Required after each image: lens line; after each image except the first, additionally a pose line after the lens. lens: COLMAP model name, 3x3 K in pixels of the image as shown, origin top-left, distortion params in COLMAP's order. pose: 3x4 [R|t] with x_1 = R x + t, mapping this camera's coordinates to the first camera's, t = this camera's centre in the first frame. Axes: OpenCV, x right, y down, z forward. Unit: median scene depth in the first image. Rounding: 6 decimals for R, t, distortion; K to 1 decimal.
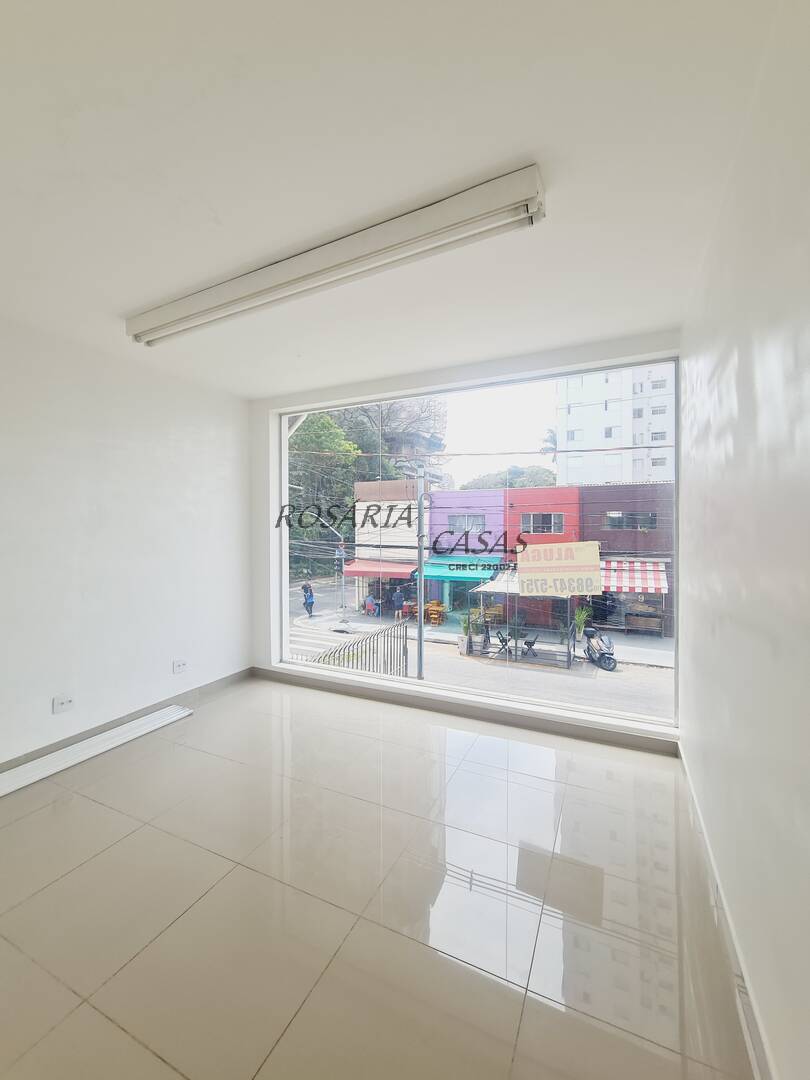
lens RADIAL K [[439.2, 0, 403.4], [0, 439.2, 527.0], [0, 0, 1]] dist [0.000629, 0.000143]
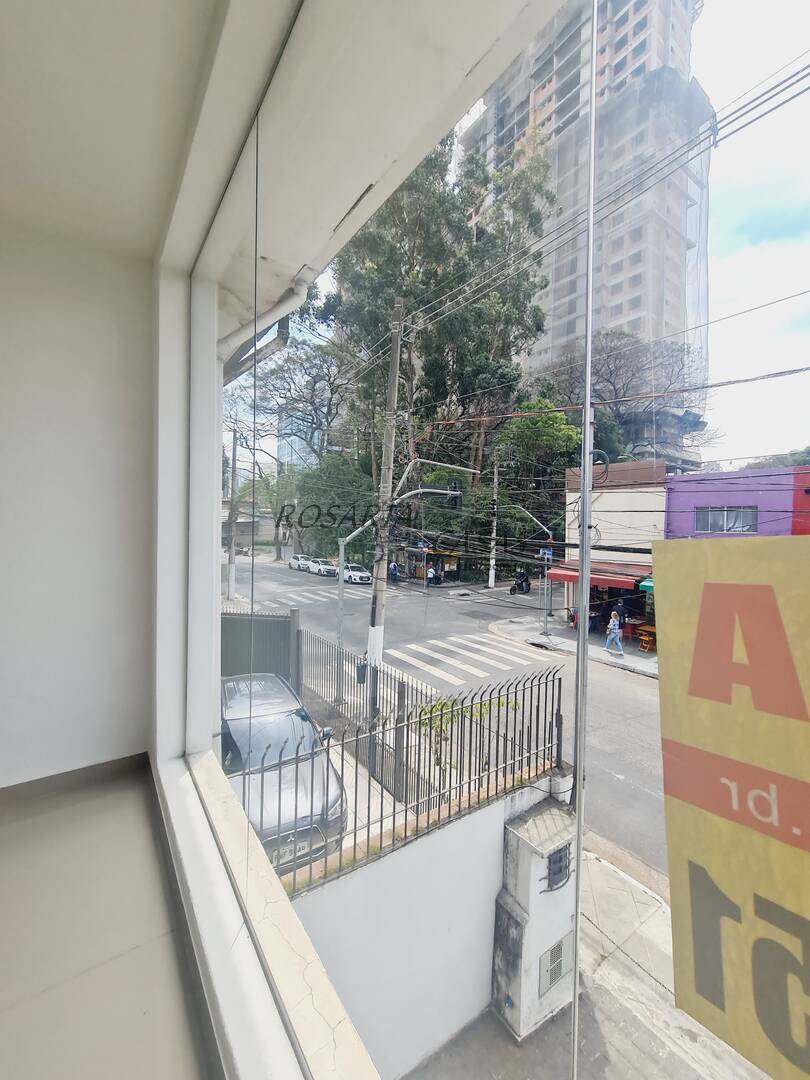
lens RADIAL K [[442.5, 0, 412.1], [0, 442.5, 525.6], [0, 0, 1]] dist [-0.002769, 0.003206]
pose [[0.879448, 0.018323, -0.475642, 0.048844], [-0.016497, 0.999832, 0.008014, 0.007396], [0.475709, 0.000799, 0.879602, 0.165587]]
